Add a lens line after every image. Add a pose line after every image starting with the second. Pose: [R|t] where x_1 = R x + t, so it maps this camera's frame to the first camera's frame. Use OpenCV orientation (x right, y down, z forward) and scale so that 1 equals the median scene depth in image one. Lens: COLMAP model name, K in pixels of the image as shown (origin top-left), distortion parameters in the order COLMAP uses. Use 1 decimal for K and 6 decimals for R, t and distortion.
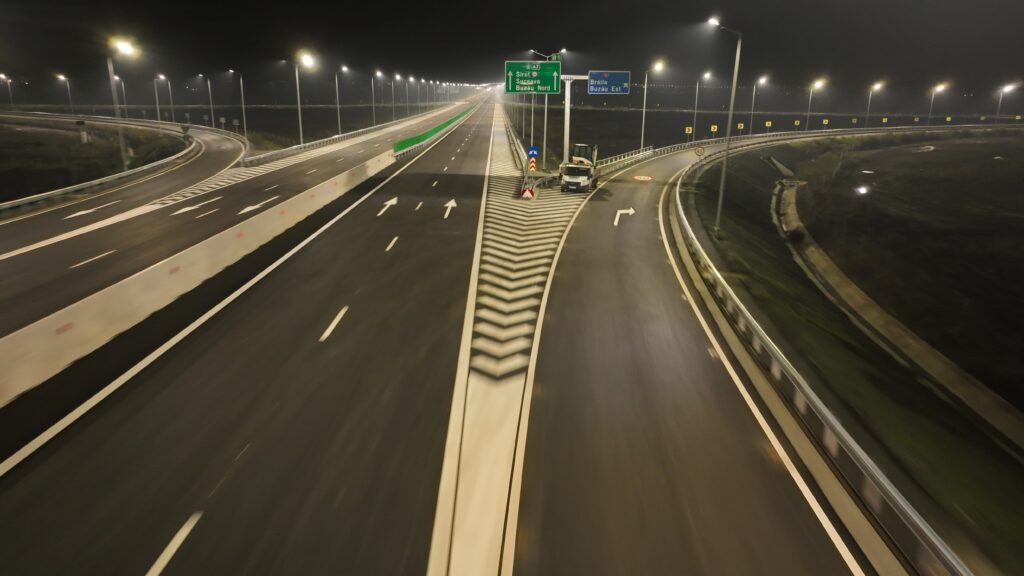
lens RADIAL K [[716.1, 0, 514.0], [0, 716.1, 288.9], [0, 0, 1]] dist [0.002500, 0.006702]
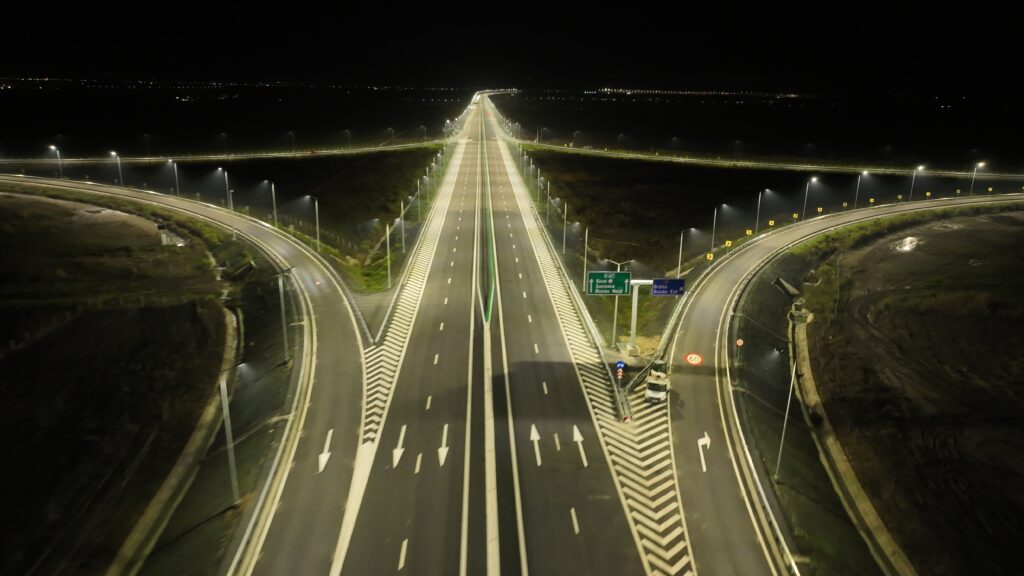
lens RADIAL K [[716.1, 0, 514.0], [0, 716.1, 288.9], [0, 0, 1]] dist [0.002500, 0.006702]
pose [[0.999743, -0.001204, 0.022652, -0.171511], [0.001215, 0.999999, -0.000497, -0.285584], [-0.022652, 0.000524, 0.999743, -0.268376]]
